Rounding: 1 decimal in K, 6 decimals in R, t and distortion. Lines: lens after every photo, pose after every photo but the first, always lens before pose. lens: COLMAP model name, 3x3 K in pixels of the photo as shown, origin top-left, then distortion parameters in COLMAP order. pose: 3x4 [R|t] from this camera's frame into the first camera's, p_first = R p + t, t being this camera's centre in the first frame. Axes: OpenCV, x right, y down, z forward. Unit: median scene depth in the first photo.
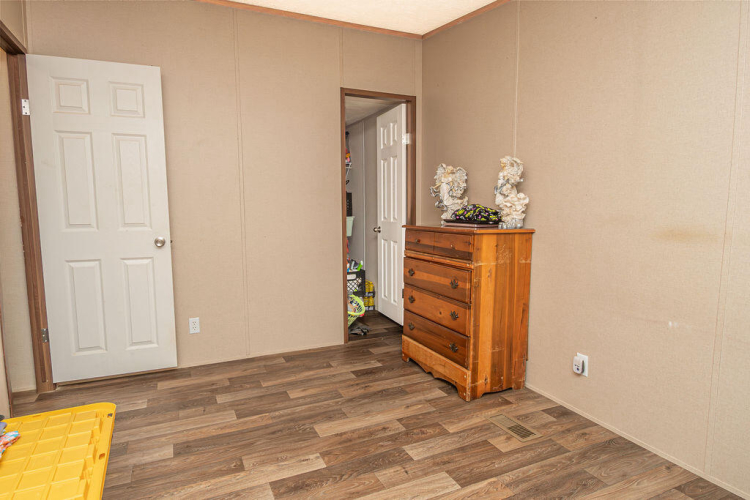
lens RADIAL K [[432.4, 0, 373.9], [0, 432.4, 247.9], [0, 0, 1]] dist [0.007701, -0.003573]
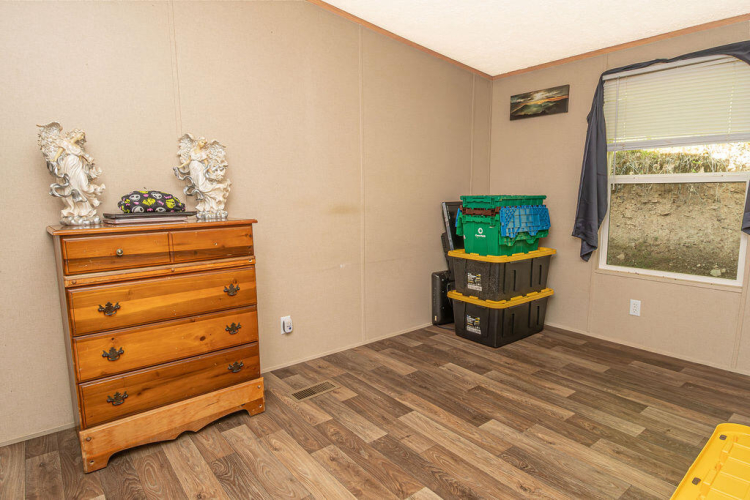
lens RADIAL K [[432.4, 0, 375.3], [0, 432.4, 255.9], [0, 0, 1]] dist [0.007701, -0.003573]
pose [[-0.241574, -0.137497, 0.960592, -0.643594], [0.107267, 0.980060, 0.167260, -0.084387], [-0.964436, 0.143445, -0.222008, 0.912254]]
